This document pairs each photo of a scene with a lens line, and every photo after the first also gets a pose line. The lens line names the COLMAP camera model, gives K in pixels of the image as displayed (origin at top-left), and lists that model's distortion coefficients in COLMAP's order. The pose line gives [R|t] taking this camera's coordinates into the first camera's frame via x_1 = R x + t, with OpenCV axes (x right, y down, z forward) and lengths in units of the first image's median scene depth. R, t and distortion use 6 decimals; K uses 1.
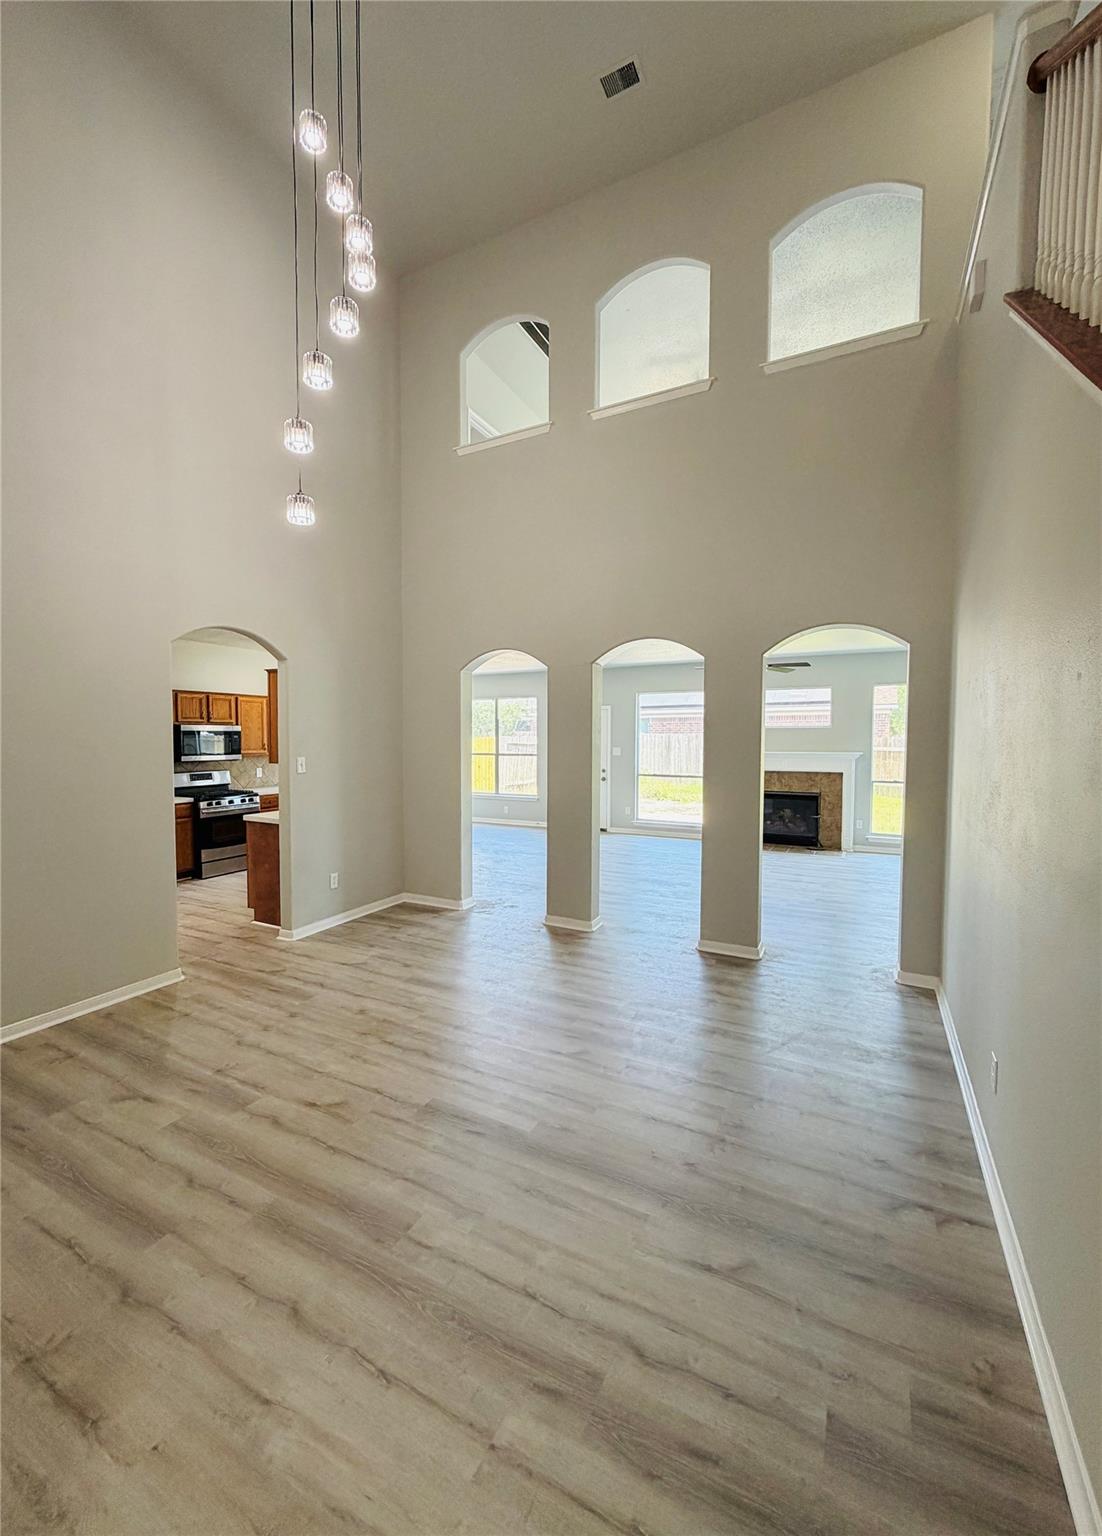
lens RADIAL K [[602.9, 0, 542.2], [0, 602.9, 764.9], [0, 0, 1]] dist [-0.001846, 0.000003]
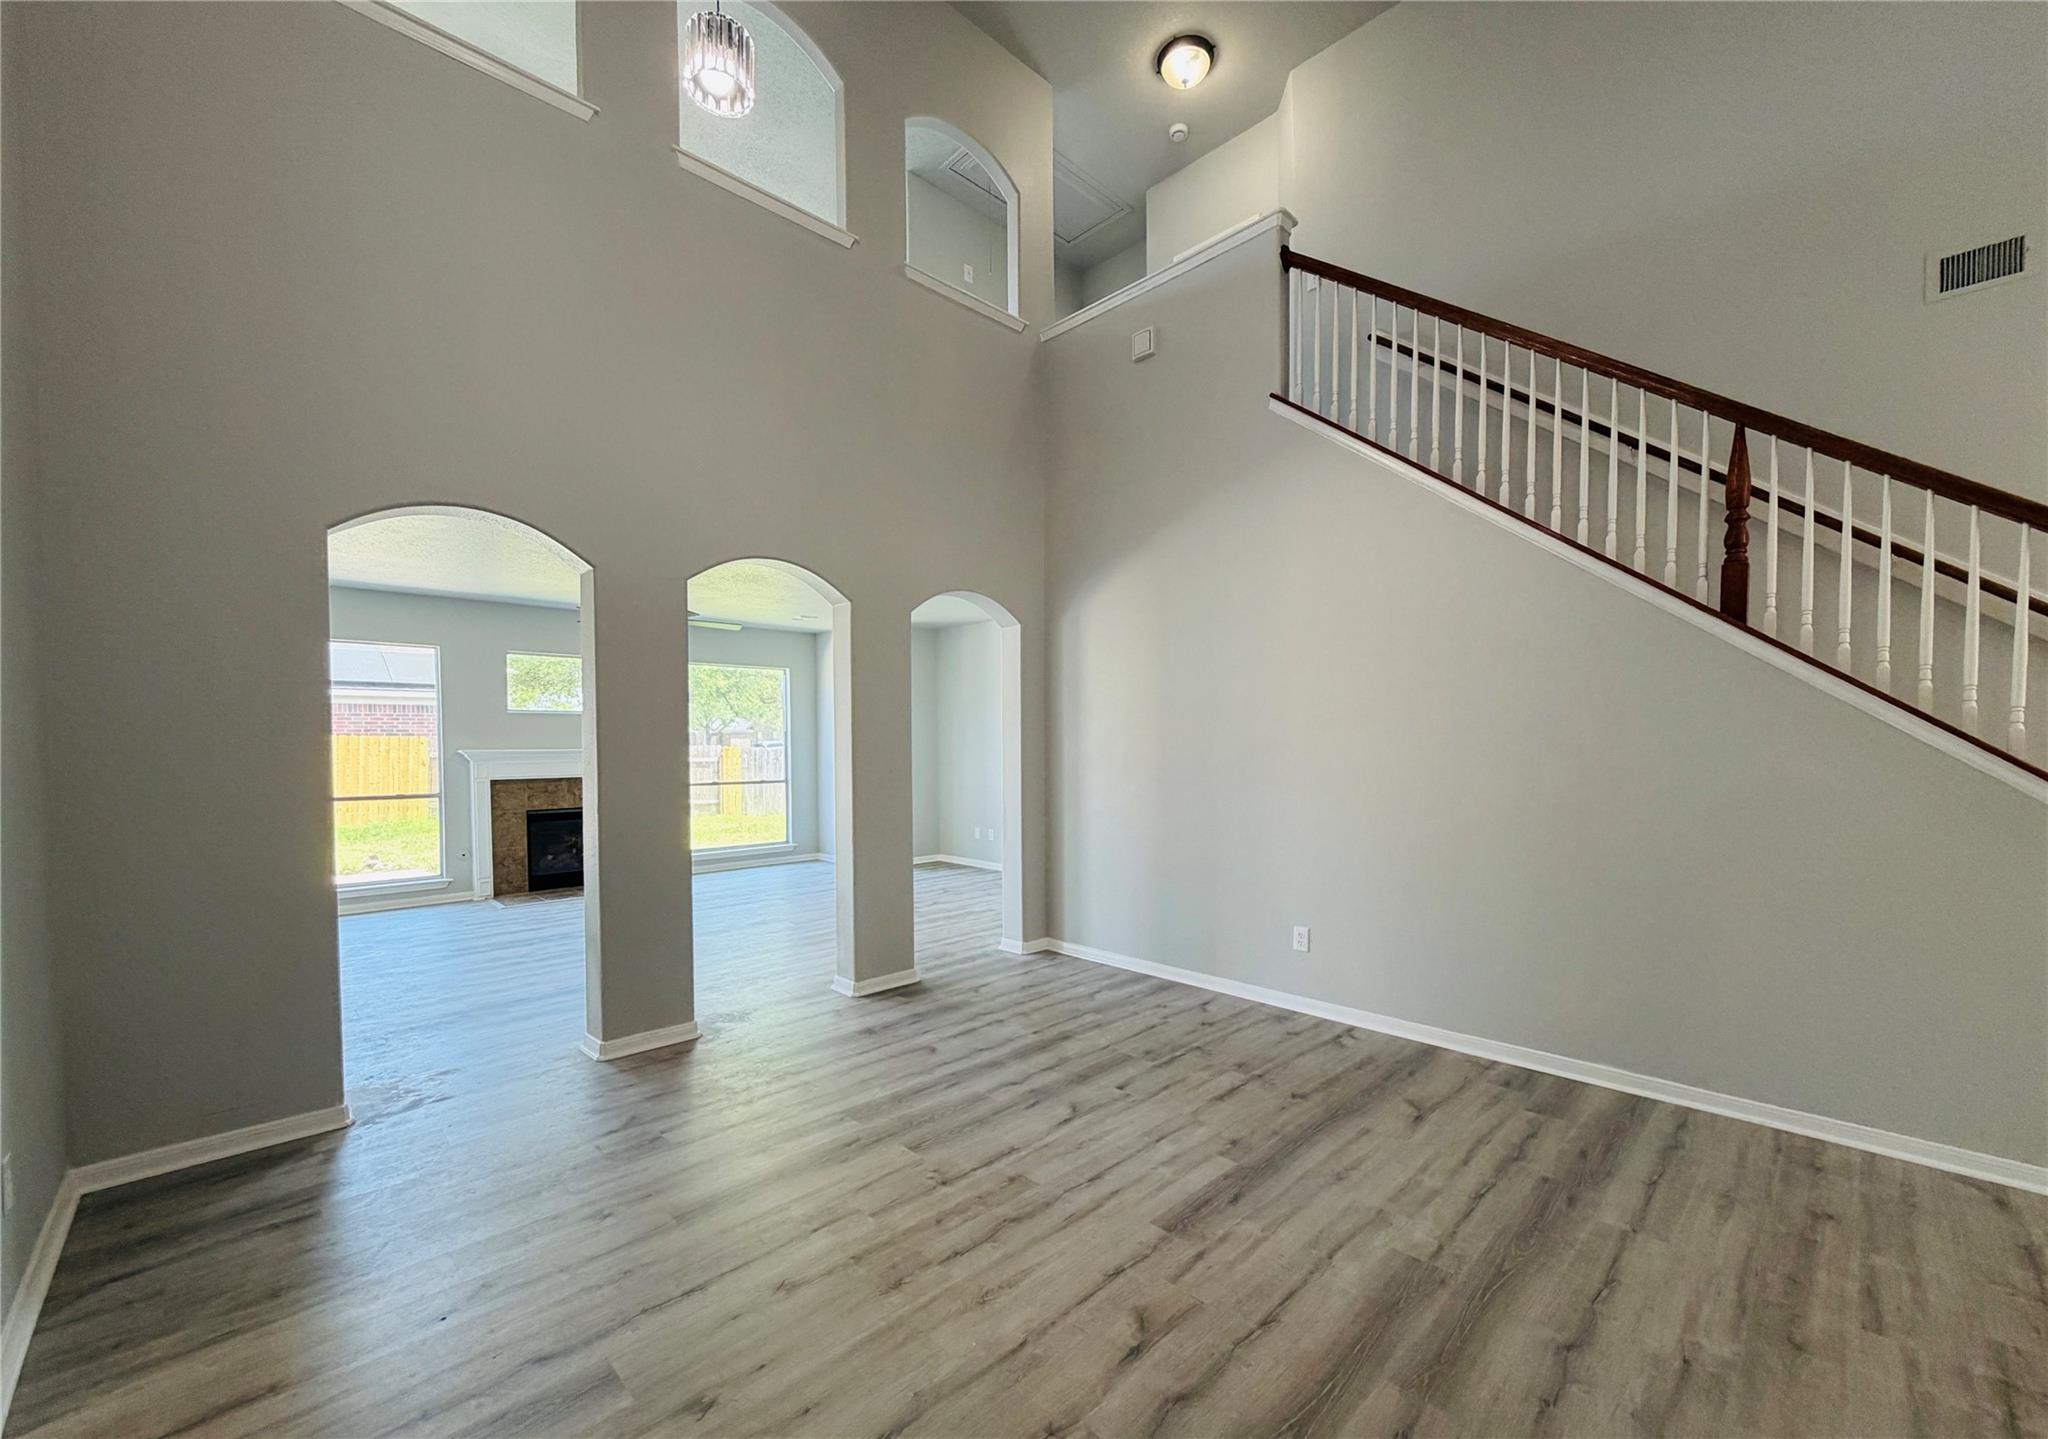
lens RADIAL K [[824.9, 0, 1027.8], [0, 824.9, 740.2], [0, 0, 1]] dist [-0.000400, -0.000603]
pose [[0.307904, -0.002136, 0.951415, -0.958948], [0.052082, 0.998536, -0.014613, 0.037400], [-0.949991, 0.054051, 0.307564, 0.740985]]
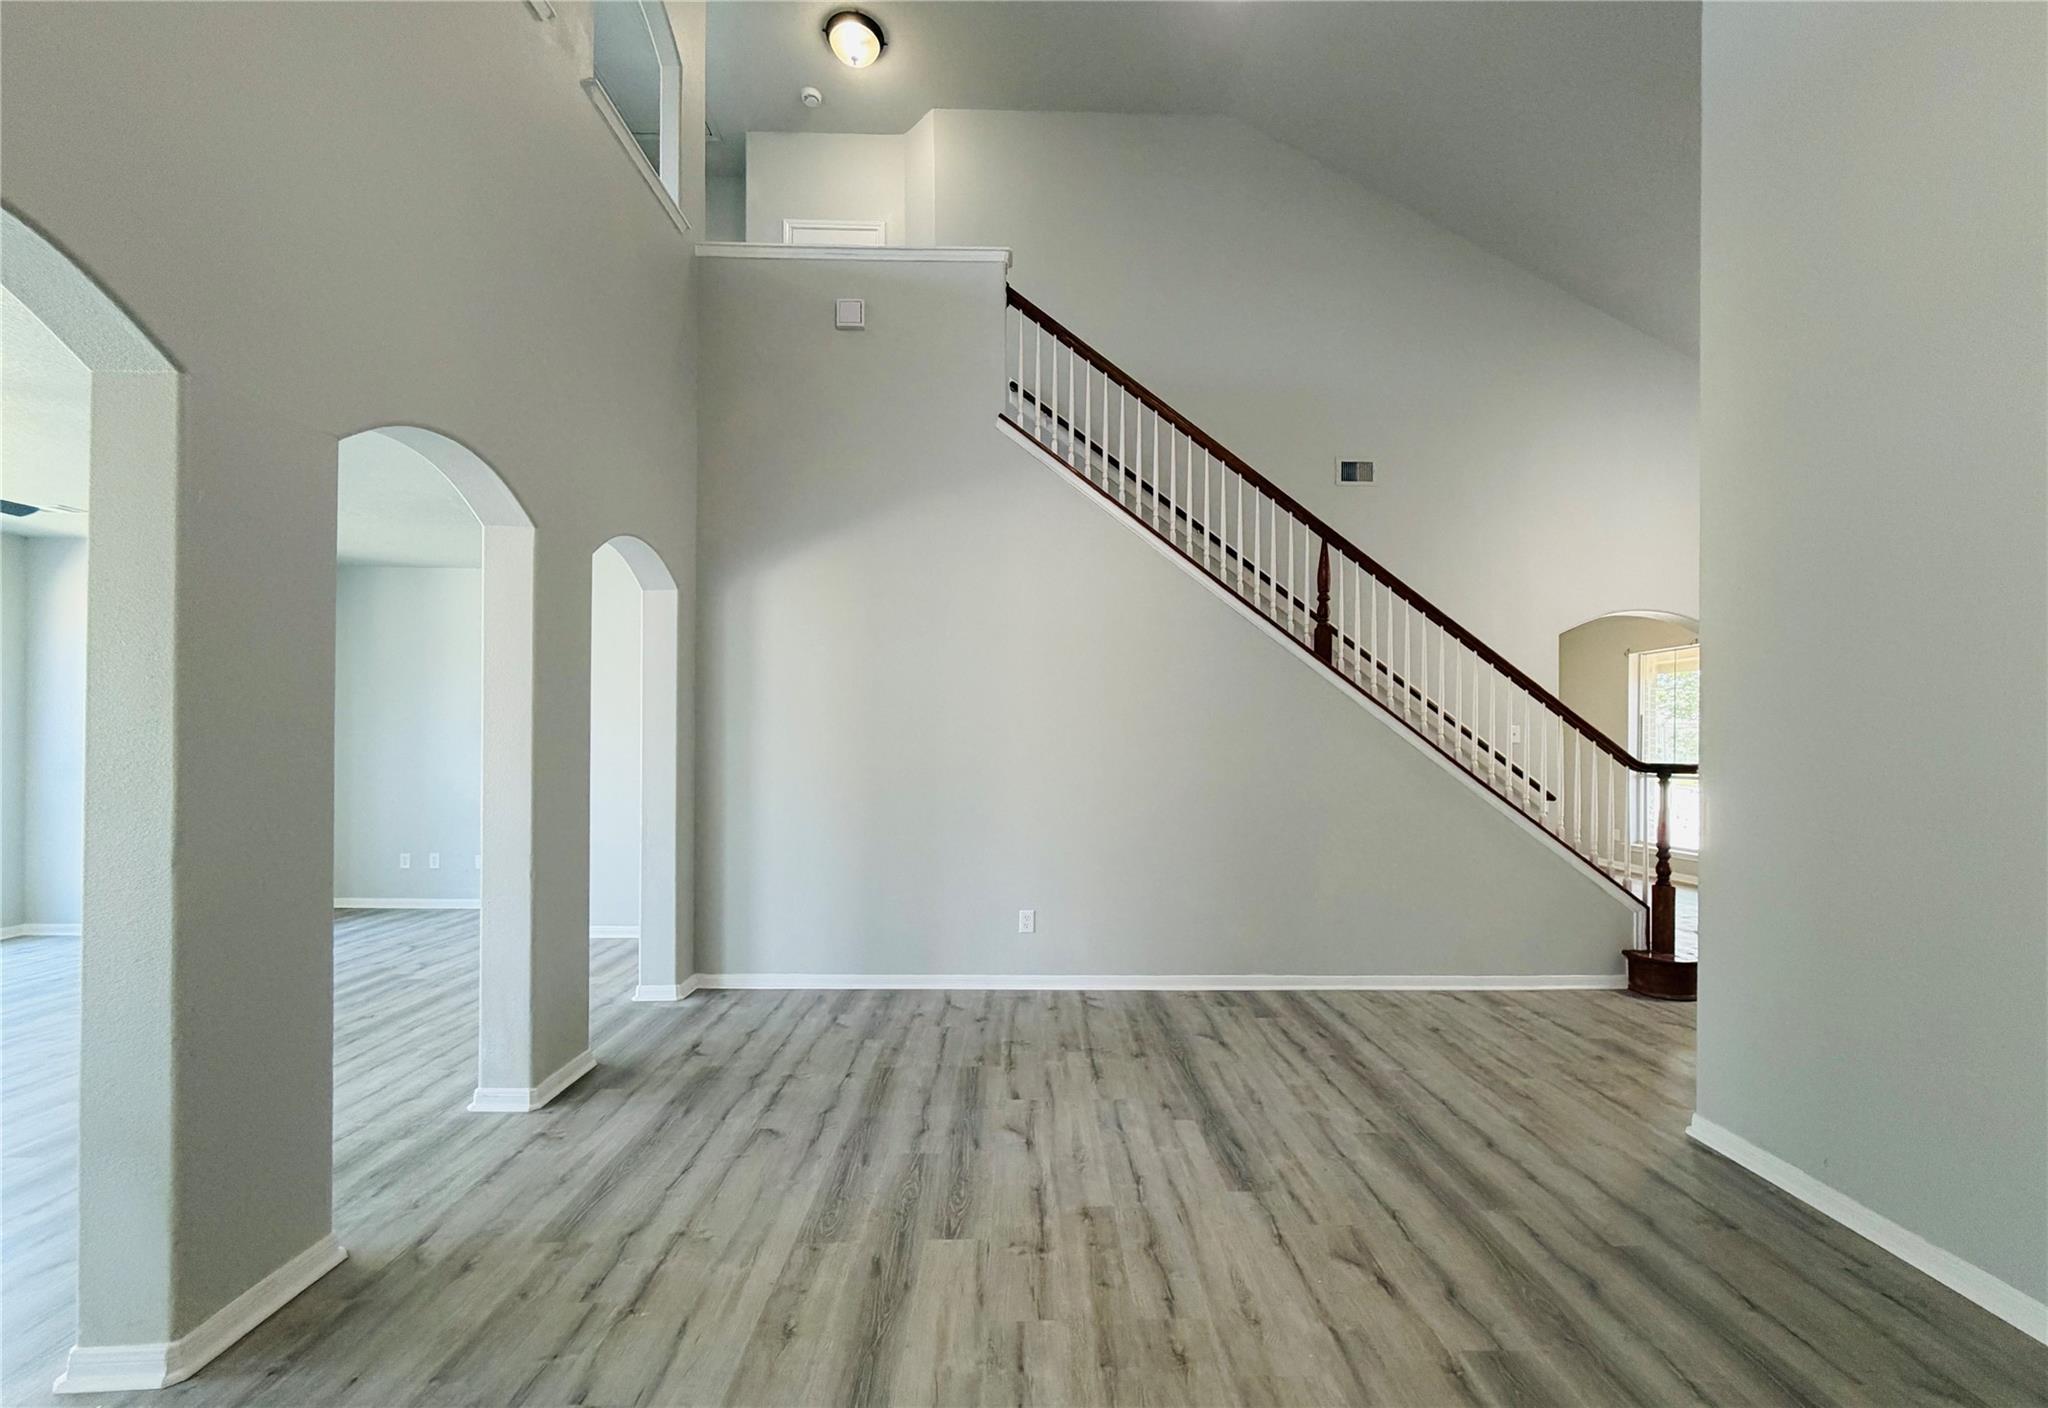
lens RADIAL K [[810.4, 0, 1040.5], [0, 810.4, 733.1], [0, 0, 1]] dist [-0.001640, -0.000154]
pose [[-0.479563, 0.001083, 0.877507, -0.807916], [0.032825, 0.999321, 0.016706, 0.002458], [-0.876893, 0.036816, -0.479273, 1.458170]]
